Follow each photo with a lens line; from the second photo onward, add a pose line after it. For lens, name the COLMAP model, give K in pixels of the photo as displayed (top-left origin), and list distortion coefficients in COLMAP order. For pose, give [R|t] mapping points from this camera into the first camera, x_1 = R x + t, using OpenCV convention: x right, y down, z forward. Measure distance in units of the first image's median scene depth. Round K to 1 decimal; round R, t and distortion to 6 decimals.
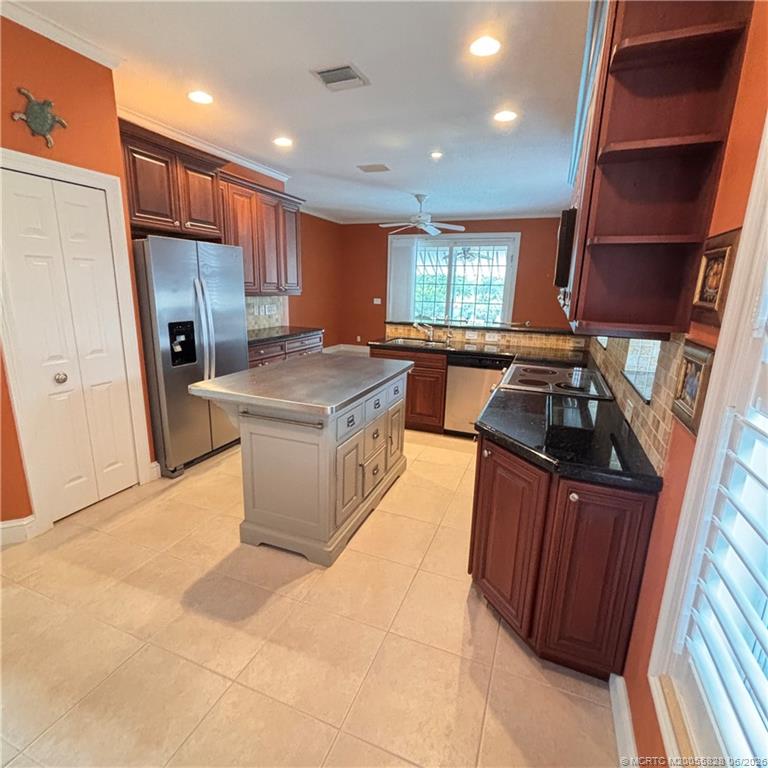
lens RADIAL K [[412.1, 0, 384.0], [0, 412.1, 384.0], [0, 0, 1]] dist [0.003551, -0.001396]
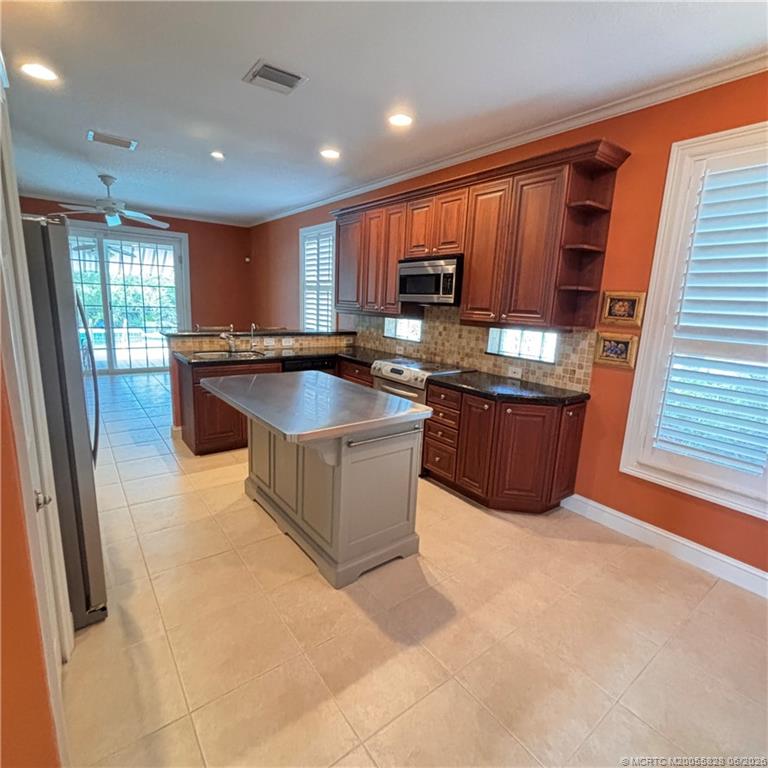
lens RADIAL K [[412.1, 0, 384.0], [0, 412.1, 384.0], [0, 0, 1]] dist [0.003551, -0.001396]
pose [[0.516820, -0.174595, 0.838101, -0.585457], [0.168244, 0.980605, 0.100533, -0.078357], [-0.839399, 0.089048, 0.536171, 0.236913]]
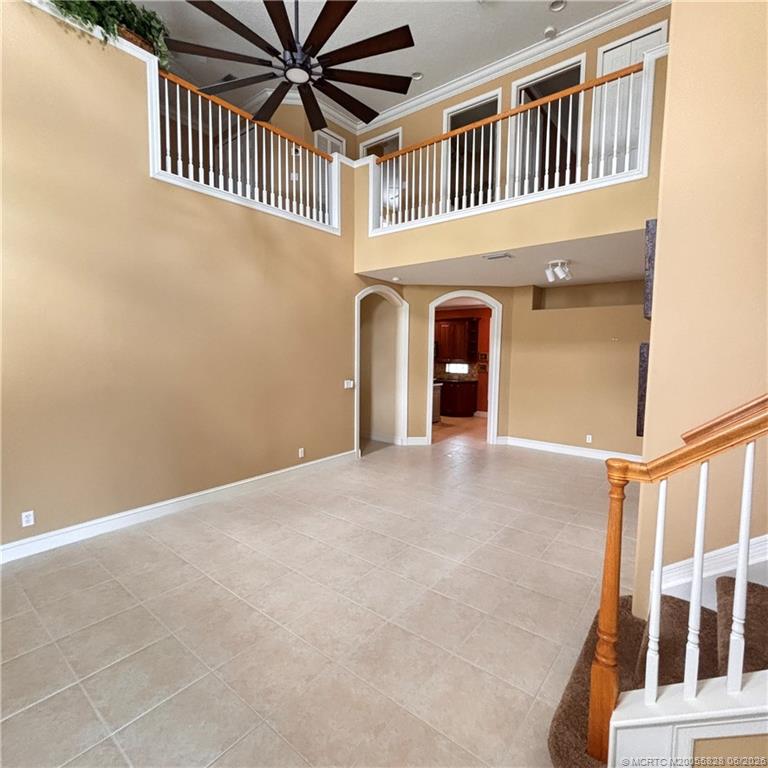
lens RADIAL K [[412.1, 0, 384.0], [0, 412.1, 384.0], [0, 0, 1]] dist [0.003551, -0.001396]
pose [[0.297904, -0.104765, 0.948829, -2.421349], [0.216973, 0.975375, 0.039573, -0.136742], [-0.929611, 0.194081, 0.313300, 0.067000]]
